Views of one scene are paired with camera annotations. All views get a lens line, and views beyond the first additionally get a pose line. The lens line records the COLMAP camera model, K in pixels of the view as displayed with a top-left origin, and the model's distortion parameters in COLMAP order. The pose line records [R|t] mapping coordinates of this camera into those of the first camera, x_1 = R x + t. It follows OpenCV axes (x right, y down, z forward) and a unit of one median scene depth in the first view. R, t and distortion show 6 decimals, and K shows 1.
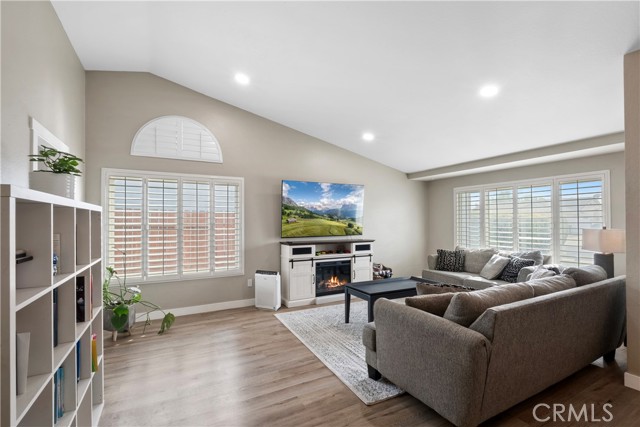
lens RADIAL K [[290.0, 0, 319.2], [0, 290.0, 219.0], [0, 0, 1]] dist [-0.000398, 0.000585]
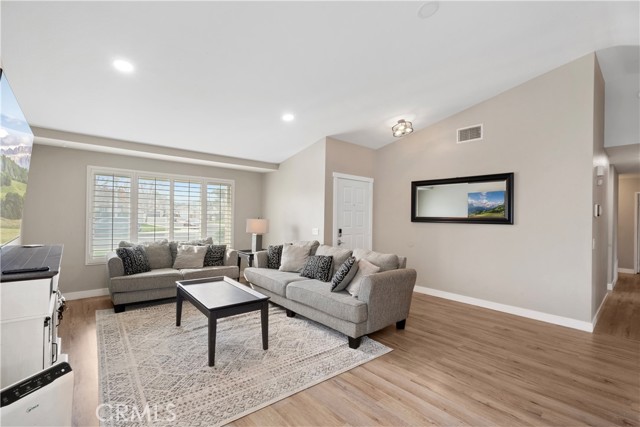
lens RADIAL K [[290.0, 0, 322.2], [0, 290.0, 212.2], [0, 0, 1]] dist [-0.000398, 0.000585]
pose [[-0.225800, 0.011743, 0.974103, -0.837356], [-0.027430, 0.999454, -0.018407, 0.020425], [-0.973787, -0.030876, -0.225355, 1.260635]]
